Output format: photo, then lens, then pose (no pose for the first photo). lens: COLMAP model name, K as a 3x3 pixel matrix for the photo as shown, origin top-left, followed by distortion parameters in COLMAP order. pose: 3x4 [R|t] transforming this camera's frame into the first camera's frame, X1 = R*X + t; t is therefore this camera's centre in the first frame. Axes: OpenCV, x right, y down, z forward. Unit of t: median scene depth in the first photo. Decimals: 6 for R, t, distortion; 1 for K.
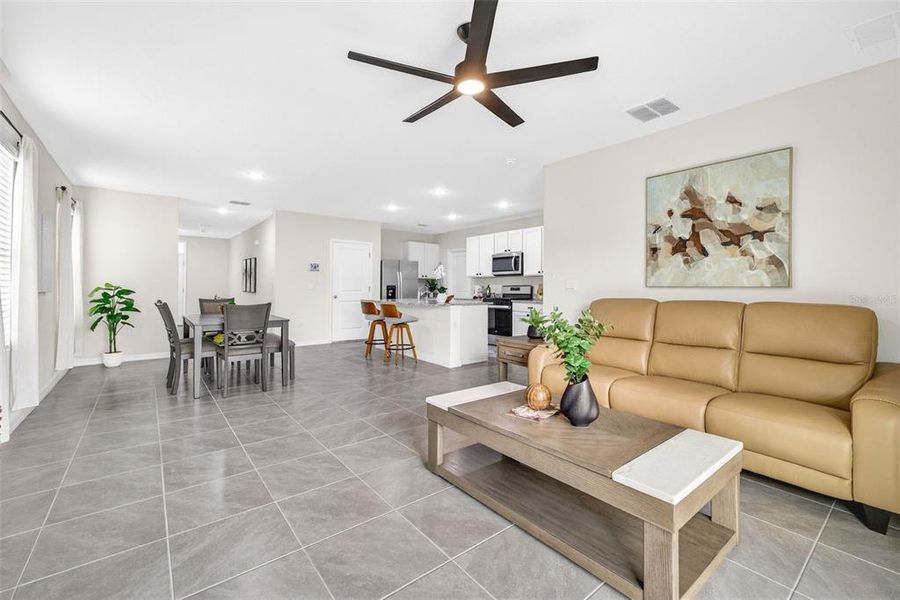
lens RADIAL K [[392.7, 0, 456.8], [0, 392.7, 285.1], [0, 0, 1]] dist [0.003568, -0.000302]
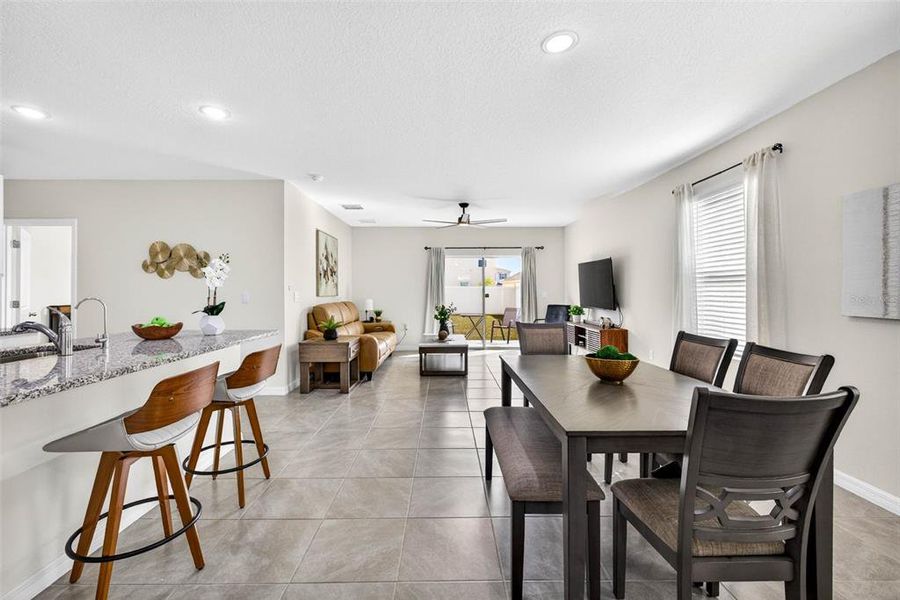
lens RADIAL K [[380.4, 0, 446.5], [0, 380.4, 283.9], [0, 0, 1]] dist [0.003711, -0.000136]
pose [[-0.769532, 0.011670, 0.638502, -0.999200], [-0.002818, 0.999761, -0.021668, -0.015440], [-0.638602, -0.018473, -0.769315, 1.988822]]
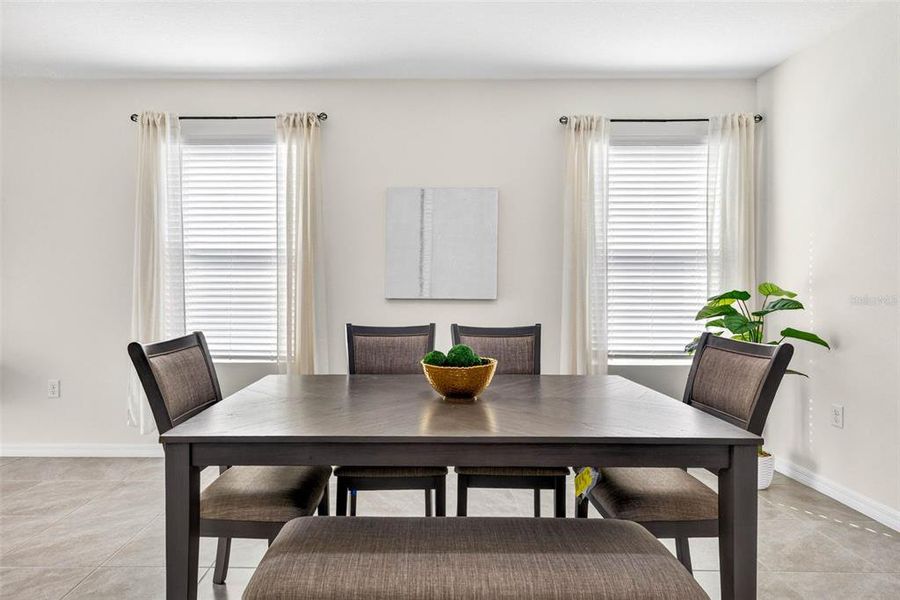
lens RADIAL K [[490.0, 0, 416.8], [0, 490.0, 292.6], [0, 0, 1]] dist [0.001101, 0.001571]
pose [[-0.648189, 0.001047, -0.761479, -0.420522], [0.001015, 0.999999, 0.000511, 0.013046], [0.761479, -0.000442, -0.648189, 1.668258]]
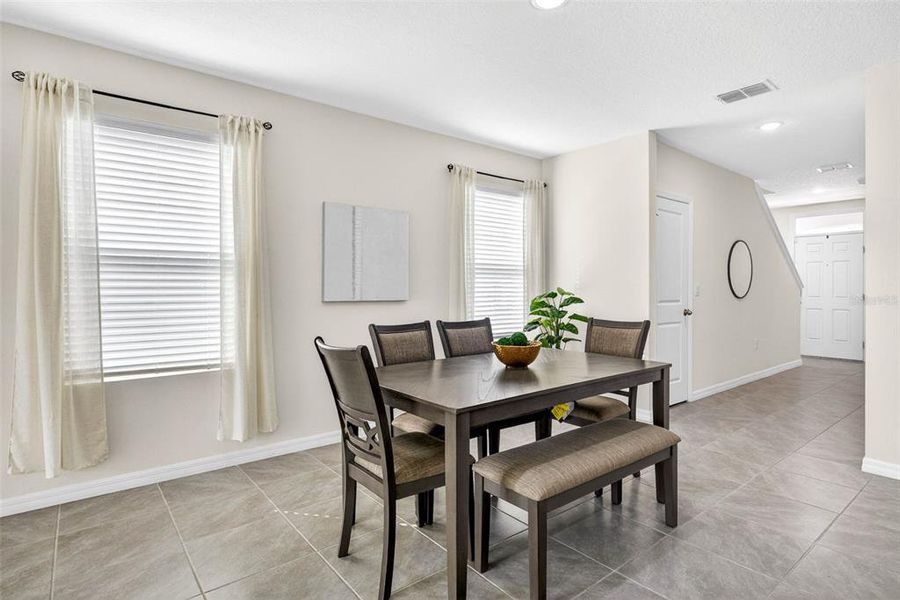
lens RADIAL K [[470.3, 0, 442.5], [0, 470.3, 288.1], [0, 0, 1]] dist [0.000744, 0.000492]
pose [[-0.035421, -0.001855, -0.999371, -0.102719], [0.007541, 0.999969, -0.002123, -0.000134], [0.999344, -0.007612, -0.035406, 1.294320]]
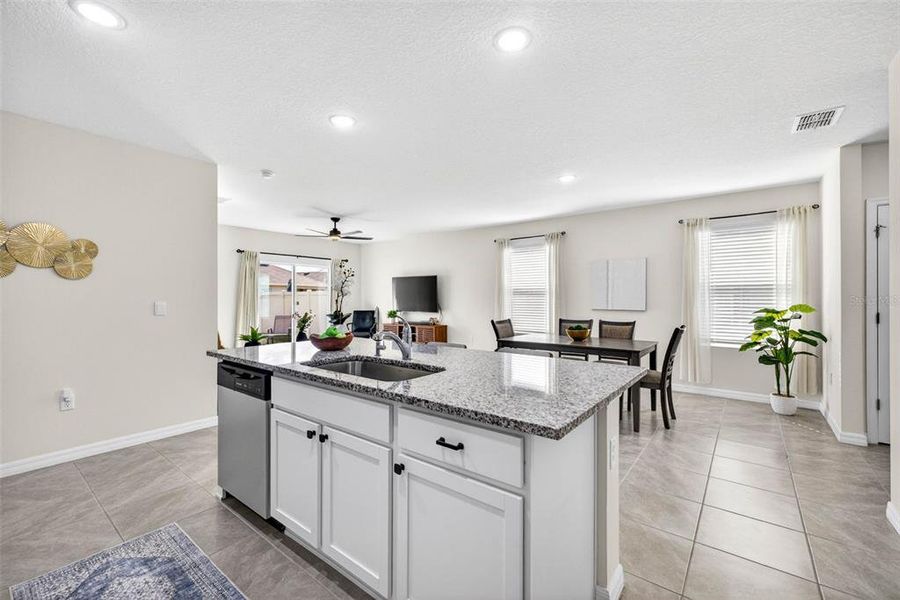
lens RADIAL K [[380.4, 0, 443.4], [0, 380.4, 295.2], [0, 0, 1]] dist [0.003711, -0.000136]
pose [[-0.981999, -0.002774, -0.188867, -0.148516], [-0.000369, 0.999918, -0.012766, -0.015125], [0.188887, -0.012467, -0.981920, 2.532184]]
